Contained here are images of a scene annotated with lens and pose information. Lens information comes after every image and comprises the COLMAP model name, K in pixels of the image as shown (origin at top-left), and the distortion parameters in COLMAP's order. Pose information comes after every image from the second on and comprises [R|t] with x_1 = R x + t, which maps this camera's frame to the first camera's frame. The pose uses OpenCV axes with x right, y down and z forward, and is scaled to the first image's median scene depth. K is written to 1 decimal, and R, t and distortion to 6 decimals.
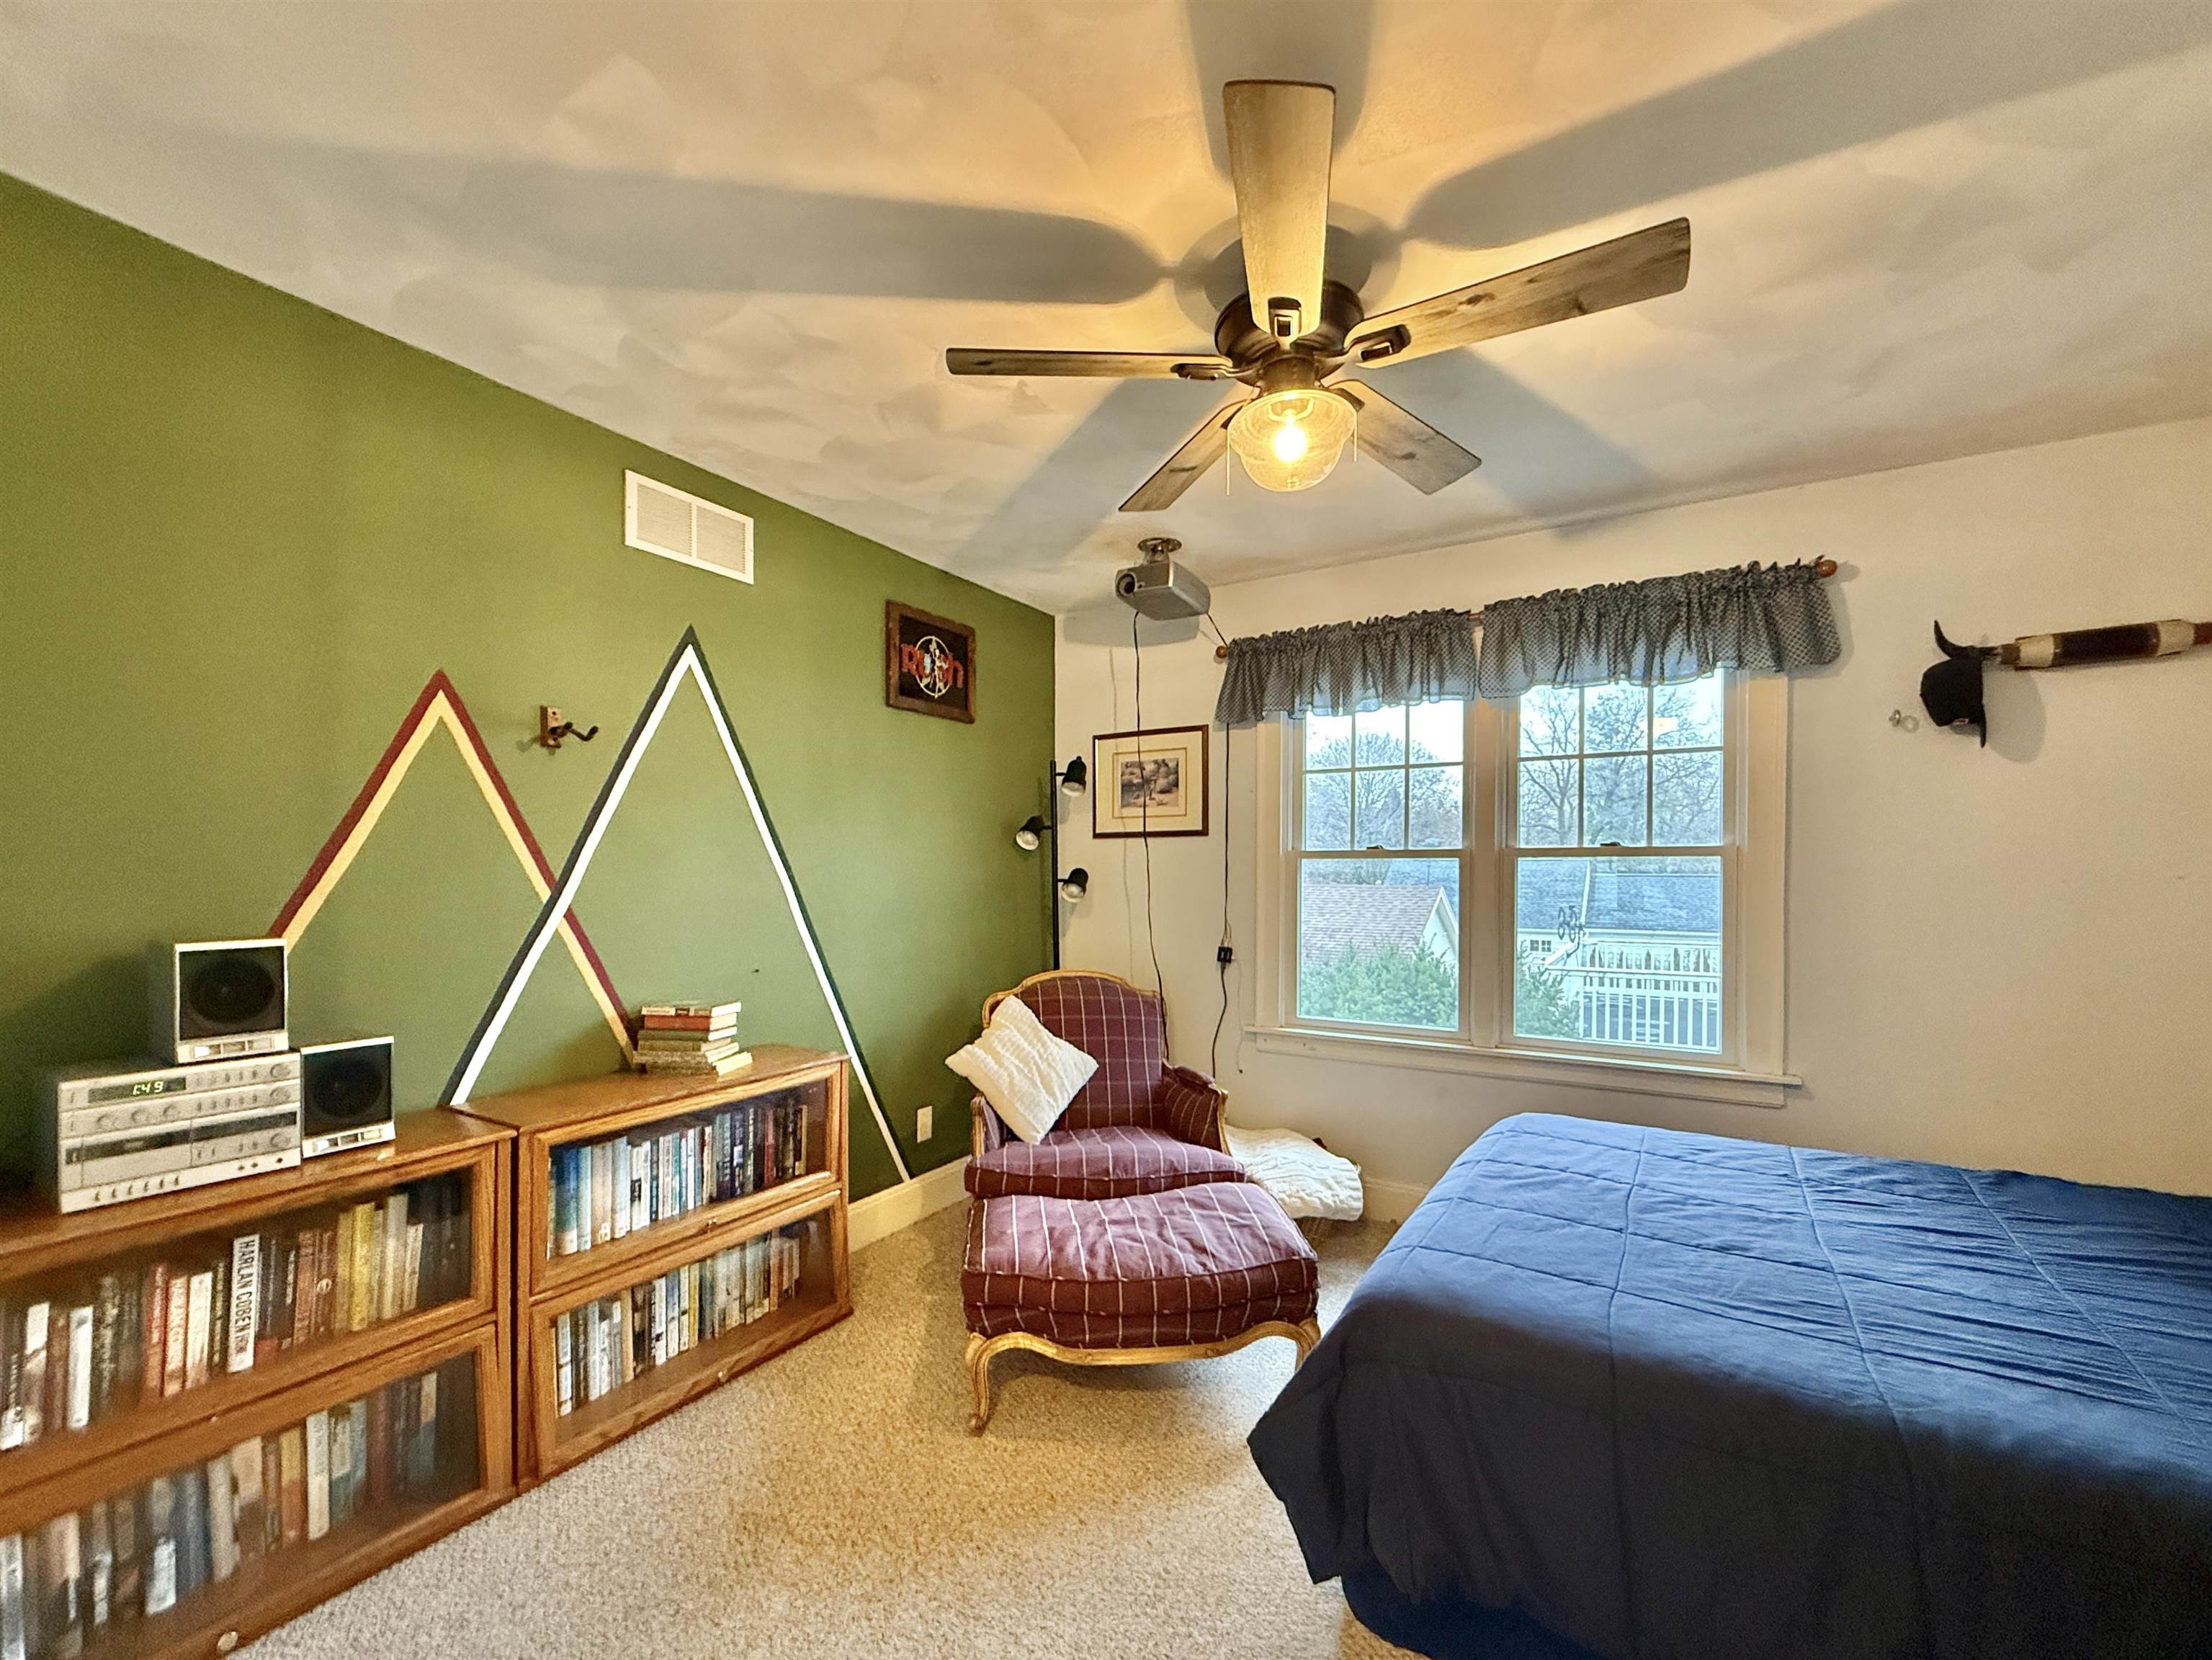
lens RADIAL K [[916.7, 0, 1098.7], [0, 916.7, 852.0], [0, 0, 1]] dist [-0.002526, 0.000375]
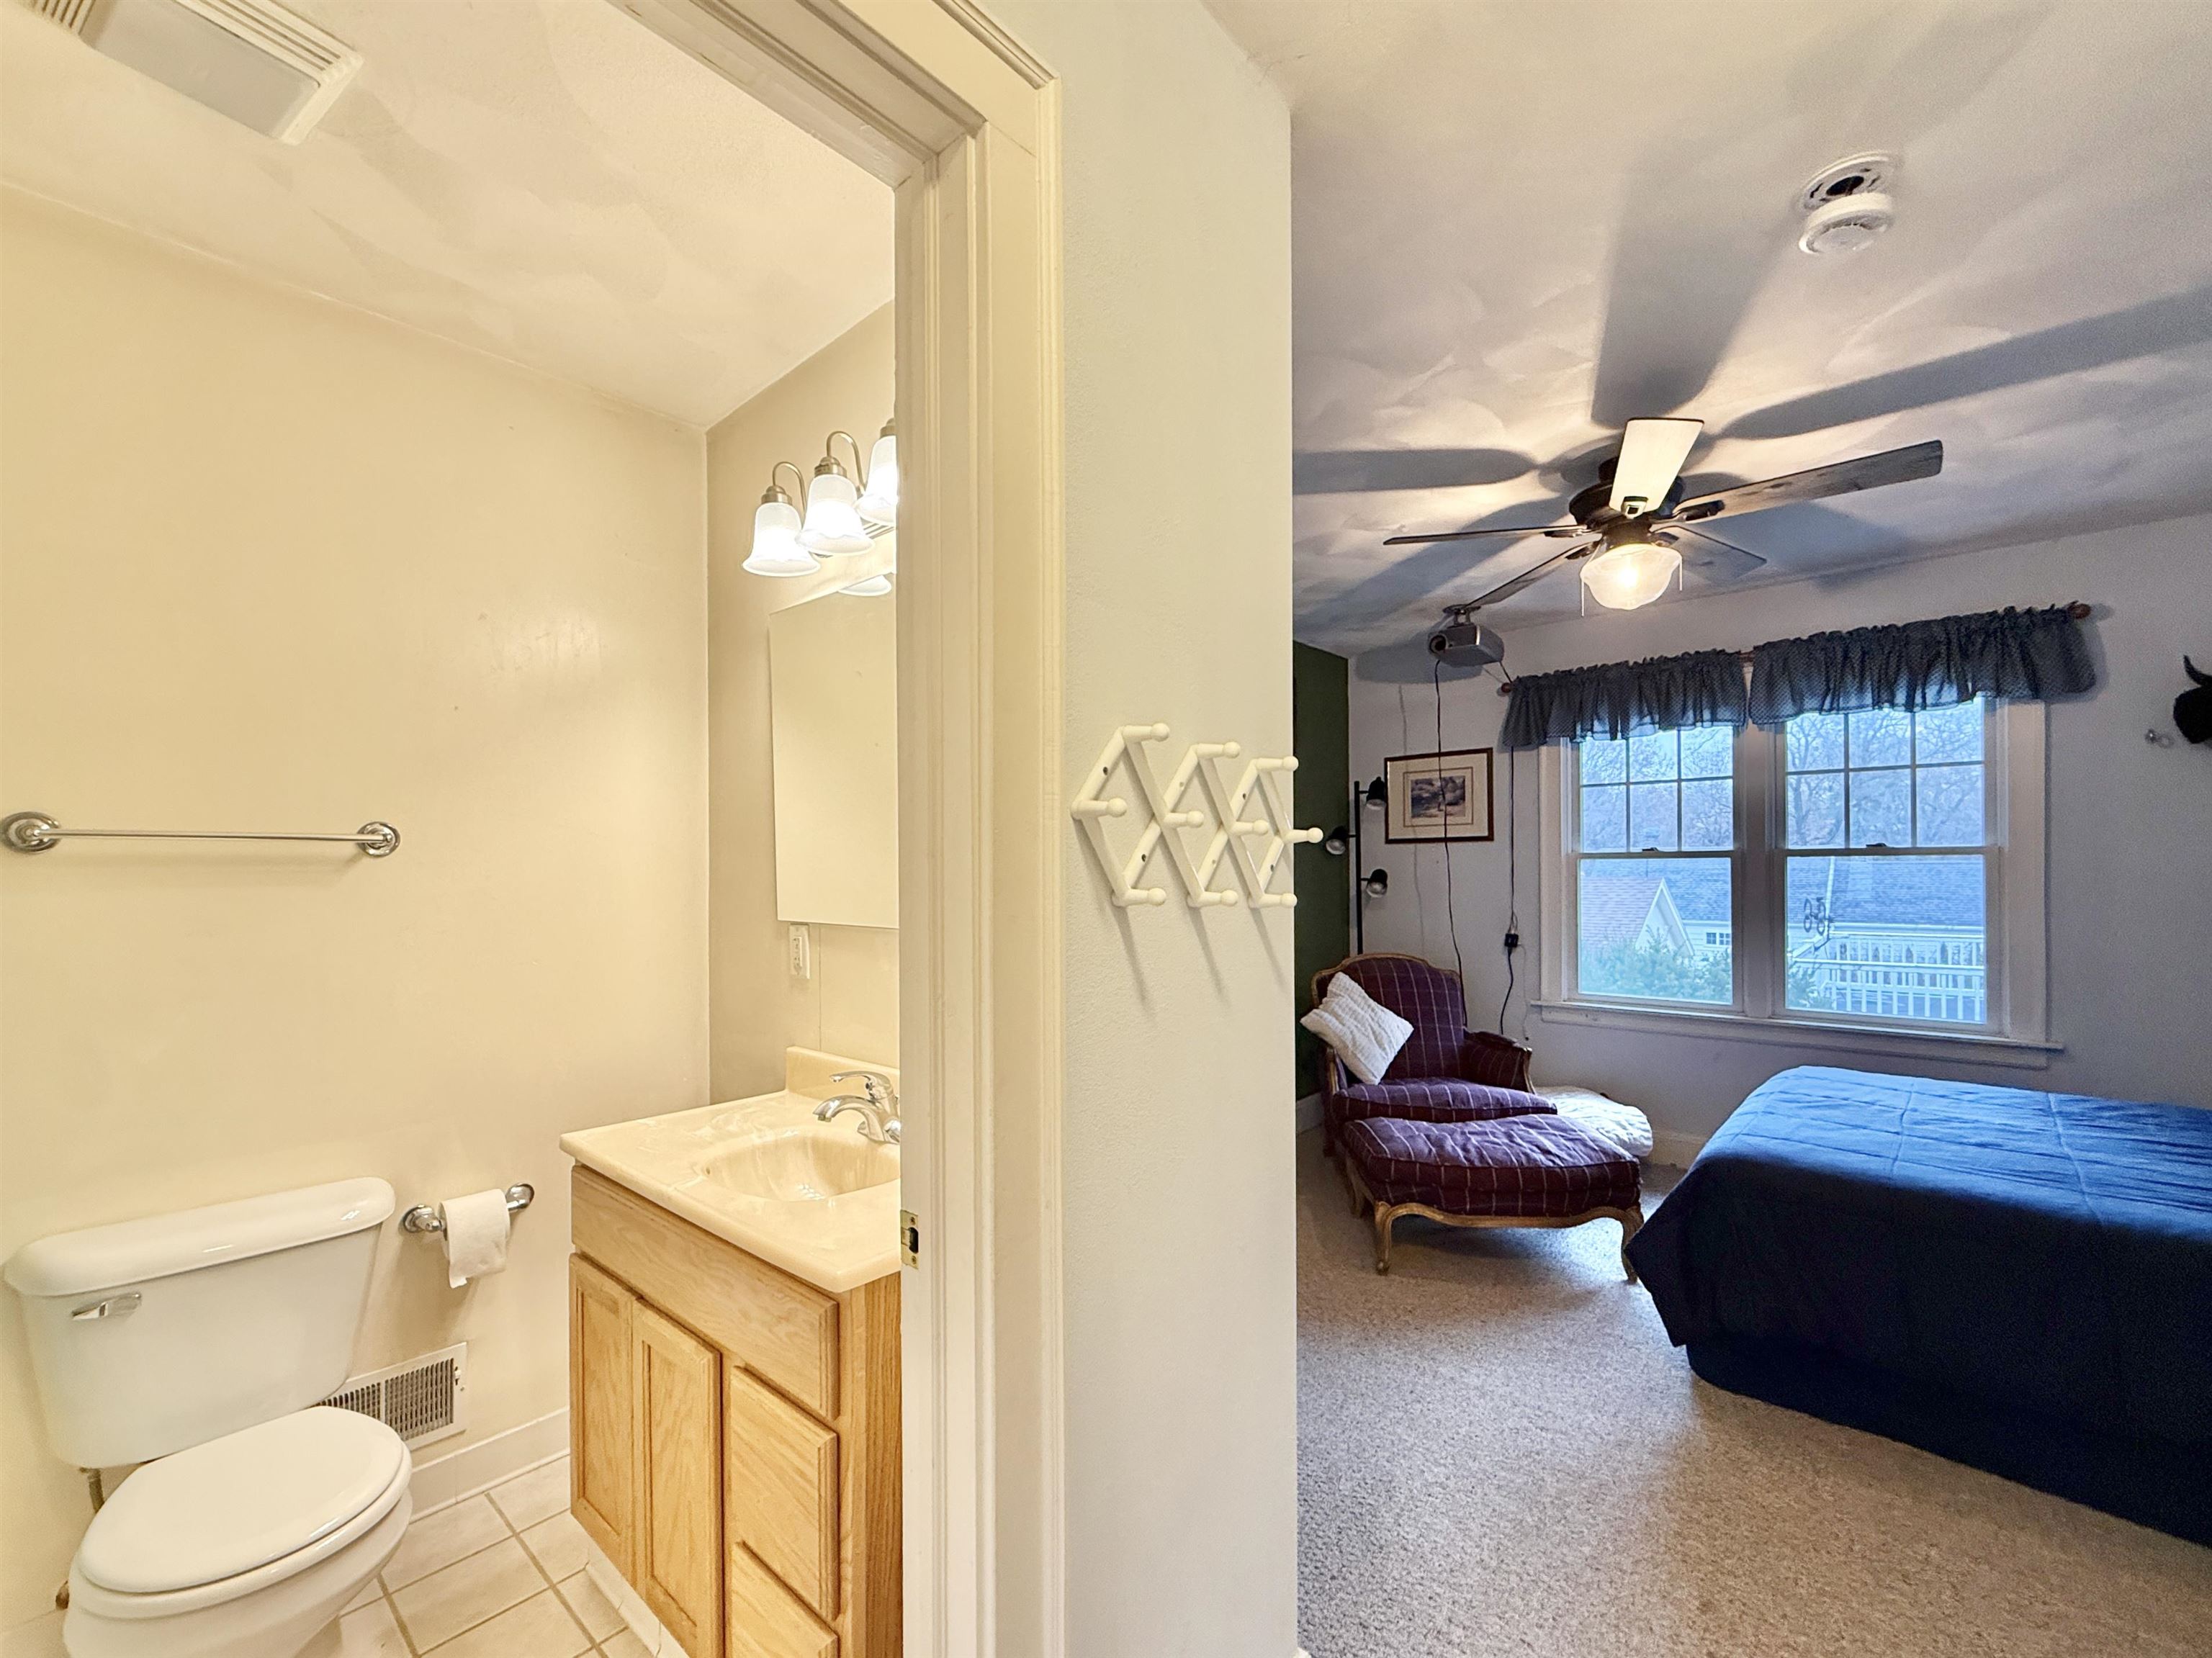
lens RADIAL K [[916.5, 0, 1117.1], [0, 916.5, 848.6], [0, 0, 1]] dist [-0.002526, 0.000375]
pose [[0.985285, -0.014994, -0.170263, -0.210014], [0.015341, 0.999882, 0.000723, -0.021095], [0.170232, -0.003324, 0.985398, -0.337666]]
